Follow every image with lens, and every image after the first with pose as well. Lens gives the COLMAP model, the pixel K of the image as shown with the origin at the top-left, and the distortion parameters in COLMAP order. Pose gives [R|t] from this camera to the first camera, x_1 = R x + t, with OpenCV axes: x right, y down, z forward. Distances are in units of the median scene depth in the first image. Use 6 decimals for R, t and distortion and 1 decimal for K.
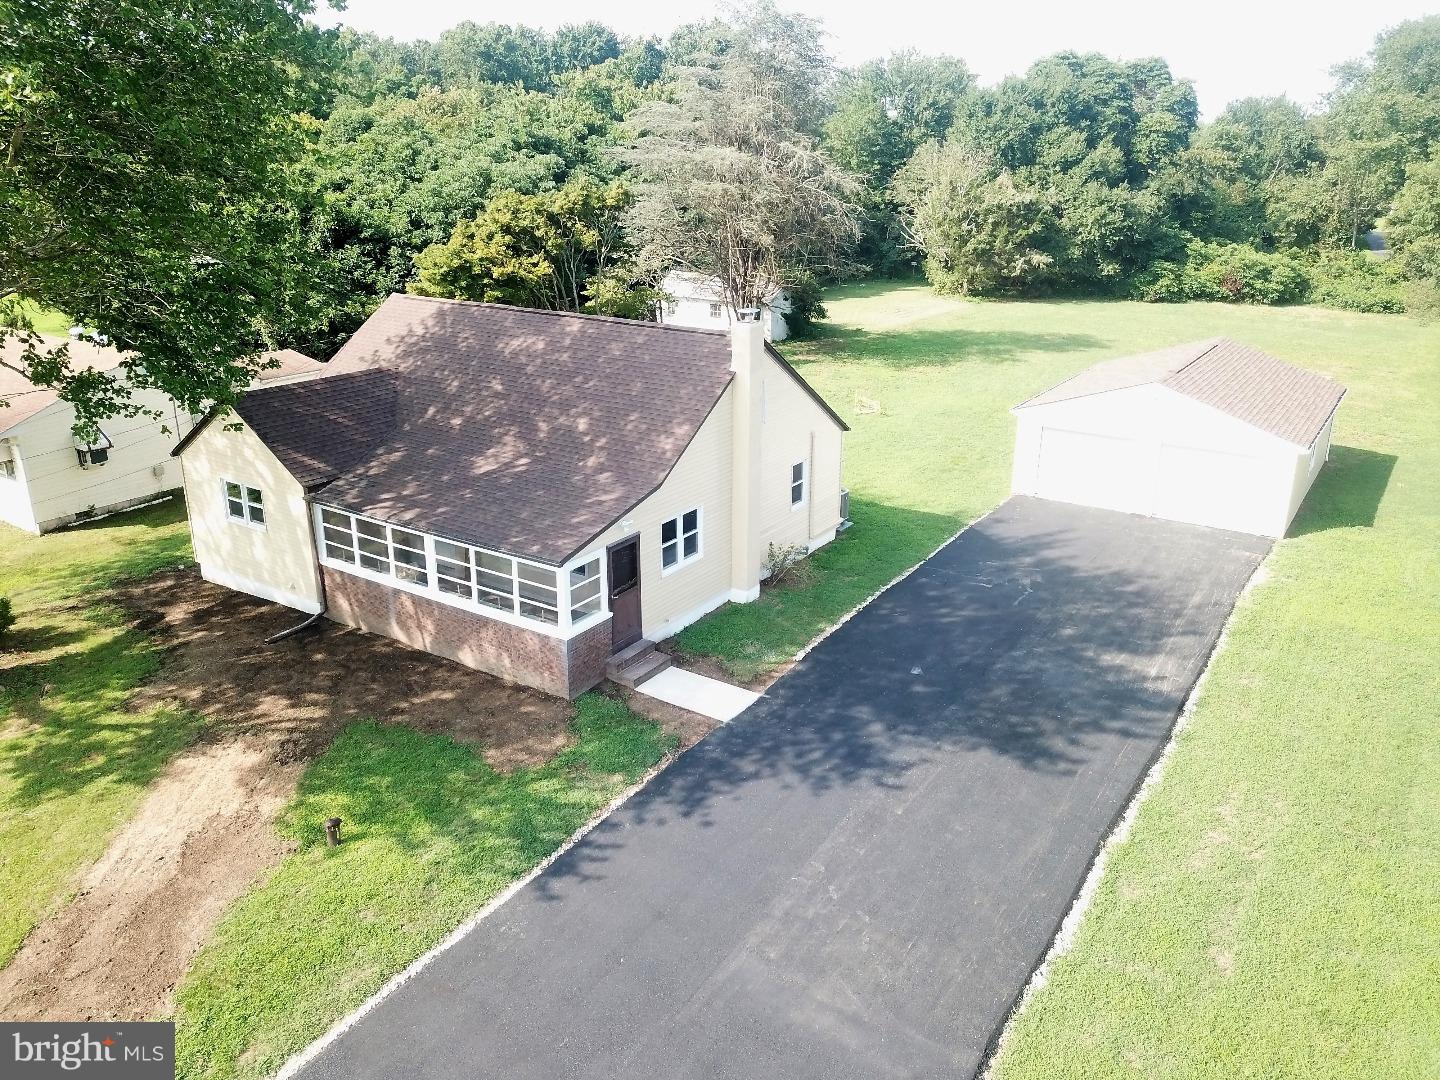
lens RADIAL K [[1137.5, 0, 720.0], [0, 1137.5, 540.0], [0, 0, 1]] dist [0.005122, 0.003571]
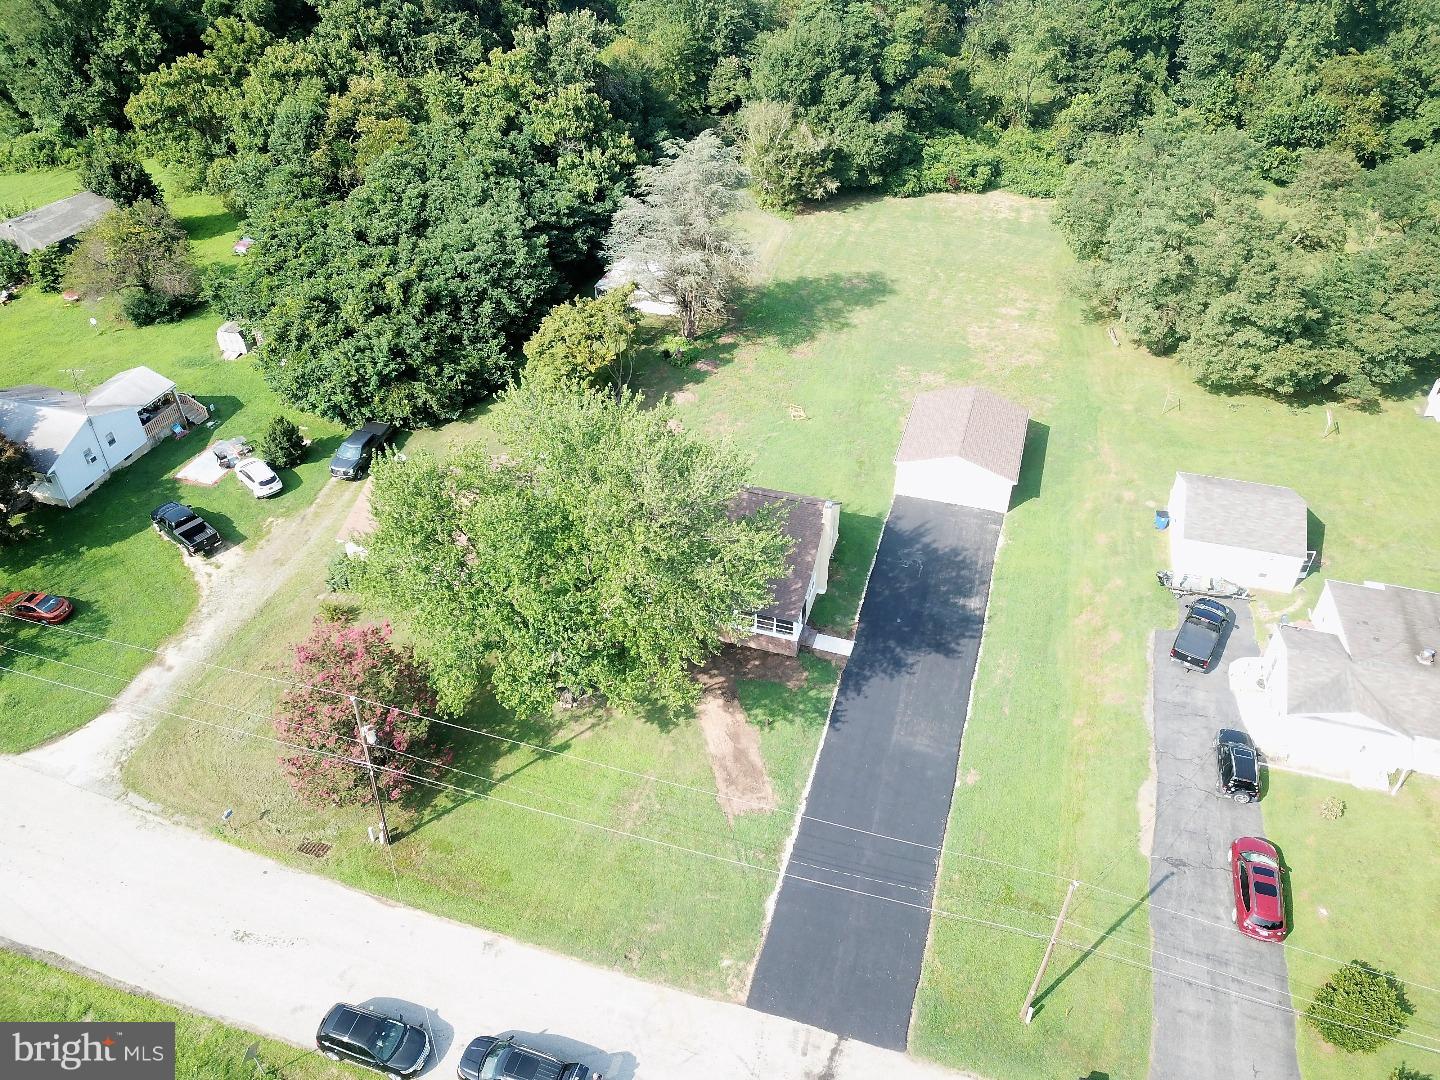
lens RADIAL K [[1137.5, 0, 720.0], [0, 1137.5, 540.0], [0, 0, 1]] dist [0.005122, 0.003571]
pose [[0.961085, -0.169722, 0.217969, -0.821628], [0.092537, 0.941223, 0.324863, -1.006097], [-0.260293, -0.292050, 0.920301, -1.416471]]
